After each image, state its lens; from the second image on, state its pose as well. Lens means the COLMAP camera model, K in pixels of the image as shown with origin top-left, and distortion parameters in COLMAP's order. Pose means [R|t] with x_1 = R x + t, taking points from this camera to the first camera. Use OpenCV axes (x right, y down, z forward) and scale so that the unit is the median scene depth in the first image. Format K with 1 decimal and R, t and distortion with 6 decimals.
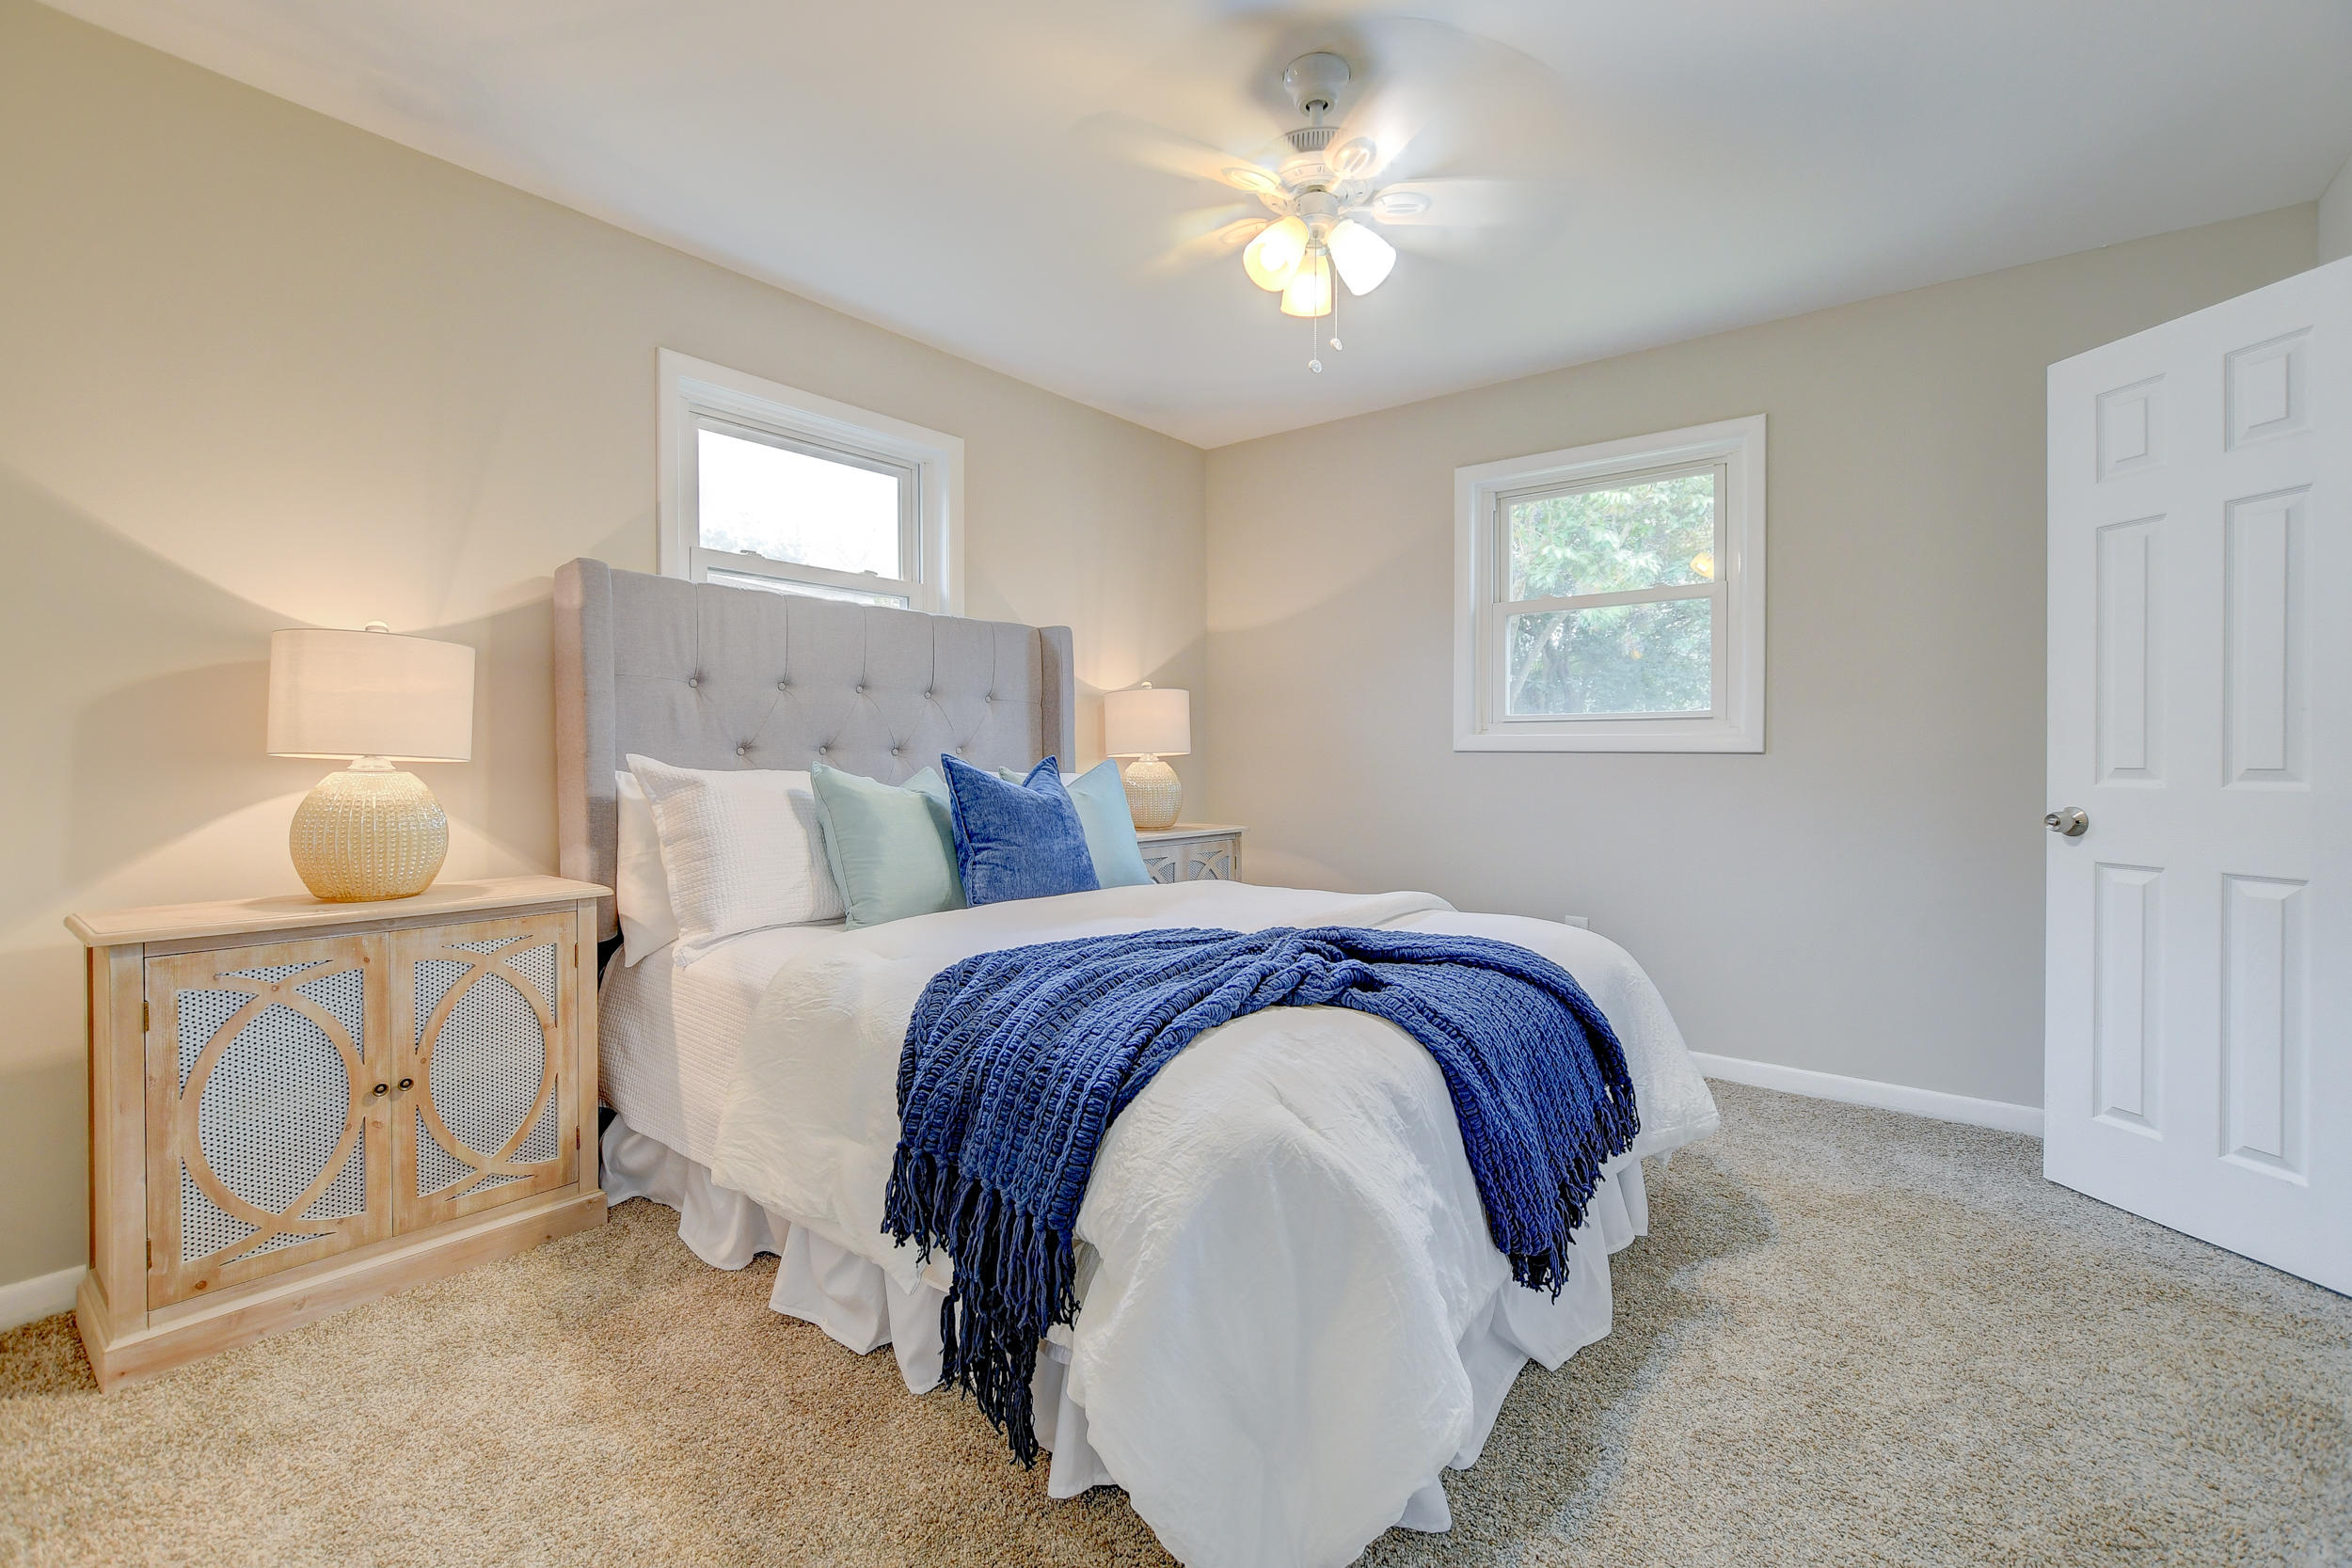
lens RADIAL K [[1043.5, 0, 1171.0], [0, 1043.5, 771.3], [0, 0, 1]] dist [-0.002883, 0.000167]
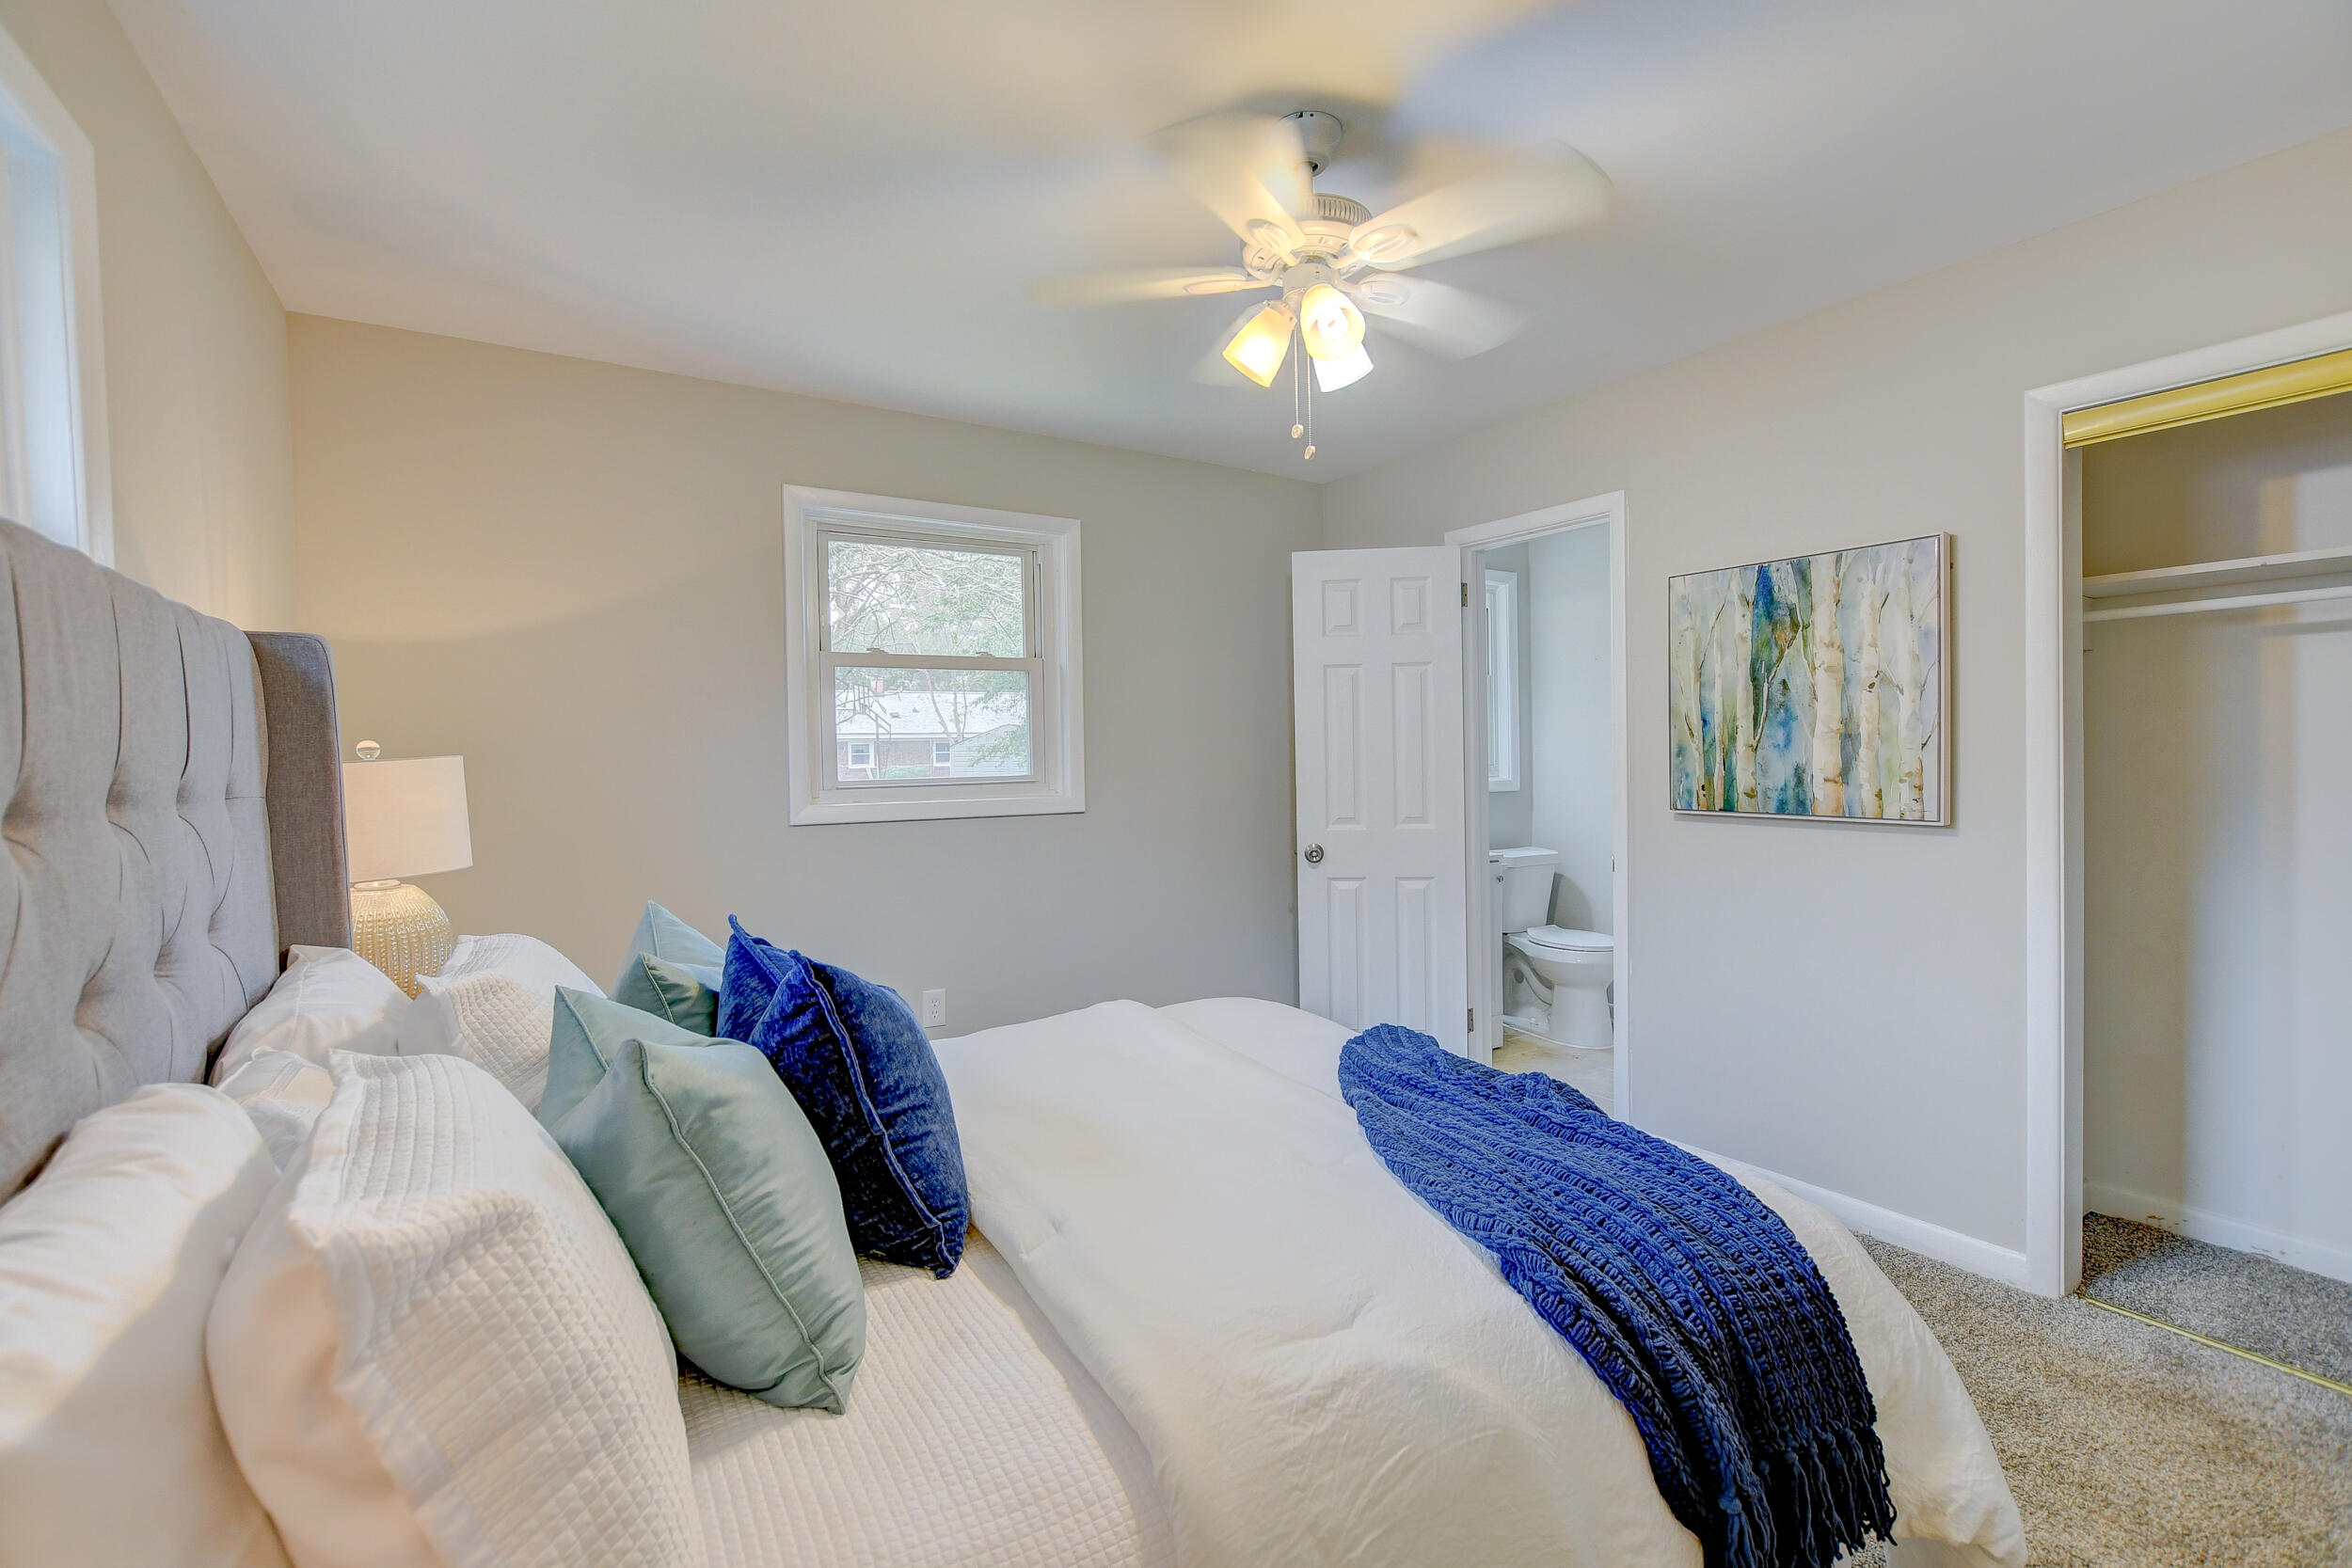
lens RADIAL K [[1043.5, 0, 1171.0], [0, 1043.5, 771.3], [0, 0, 1]] dist [-0.002883, 0.000167]
pose [[0.286059, -0.016883, 0.958063, -0.666634], [0.032964, 0.999426, 0.007770, -0.092137], [-0.957645, 0.029359, 0.286451, 0.751724]]
